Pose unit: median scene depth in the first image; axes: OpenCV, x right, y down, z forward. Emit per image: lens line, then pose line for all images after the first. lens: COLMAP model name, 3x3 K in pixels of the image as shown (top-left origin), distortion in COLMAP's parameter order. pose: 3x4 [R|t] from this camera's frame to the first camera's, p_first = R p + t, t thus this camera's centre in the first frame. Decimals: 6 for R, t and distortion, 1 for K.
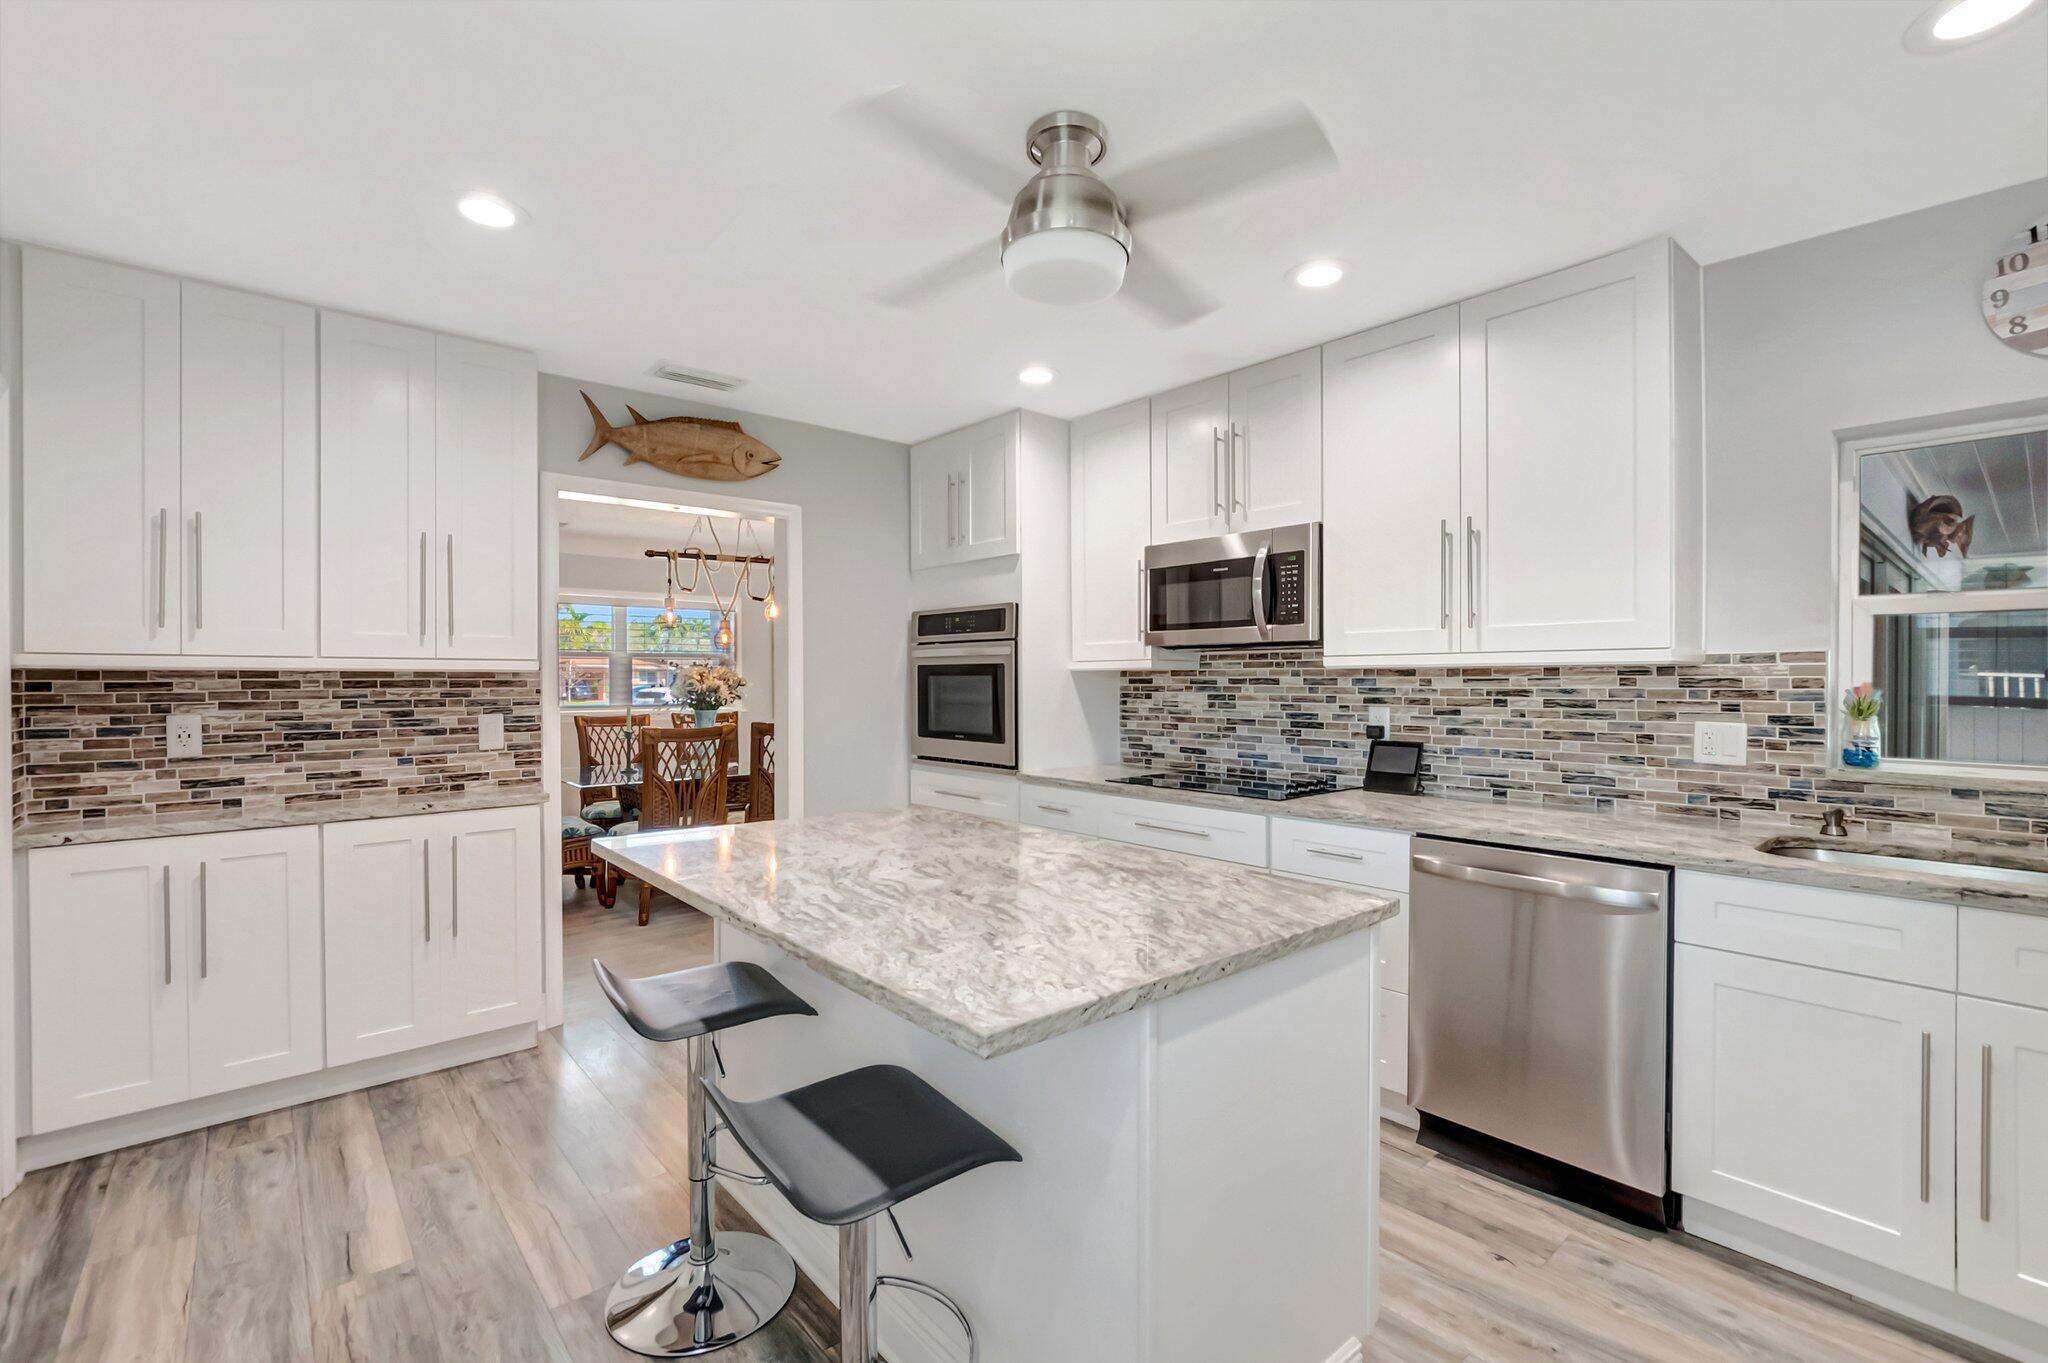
lens RADIAL K [[911.2, 0, 1014.6], [0, 911.2, 674.2], [0, 0, 1]] dist [-0.000258, -0.000518]
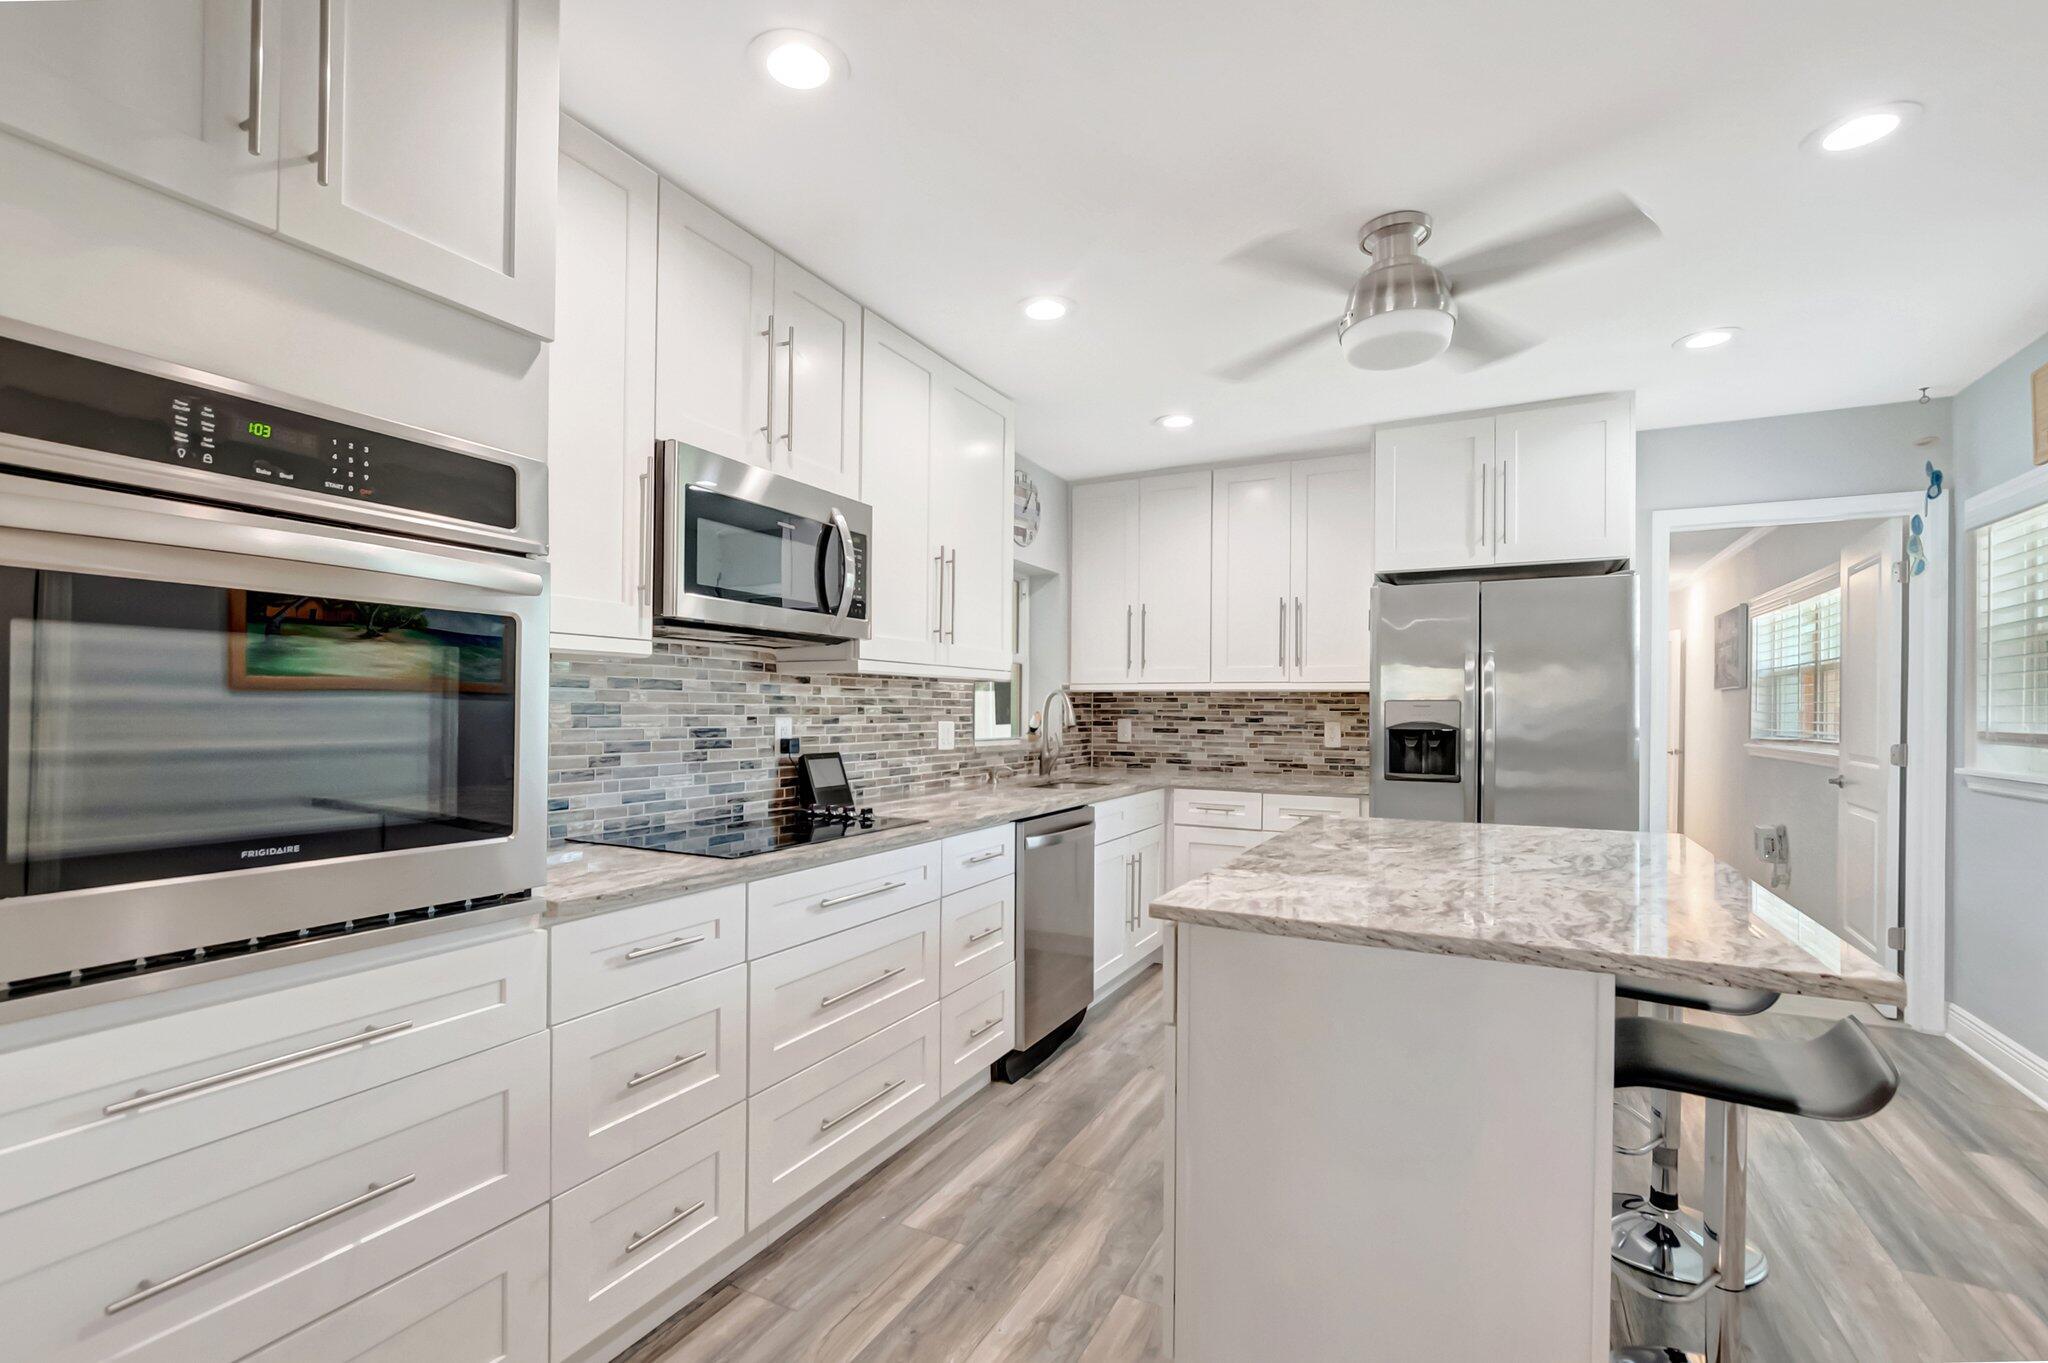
lens RADIAL K [[911.2, 0, 1014.6], [0, 911.2, 674.2], [0, 0, 1]] dist [-0.000258, -0.000518]
pose [[-0.370382, 0.038925, 0.928064, -0.494997], [-0.006819, 0.998981, -0.044620, 0.031159], [-0.928855, -0.022855, -0.369739, 1.096135]]
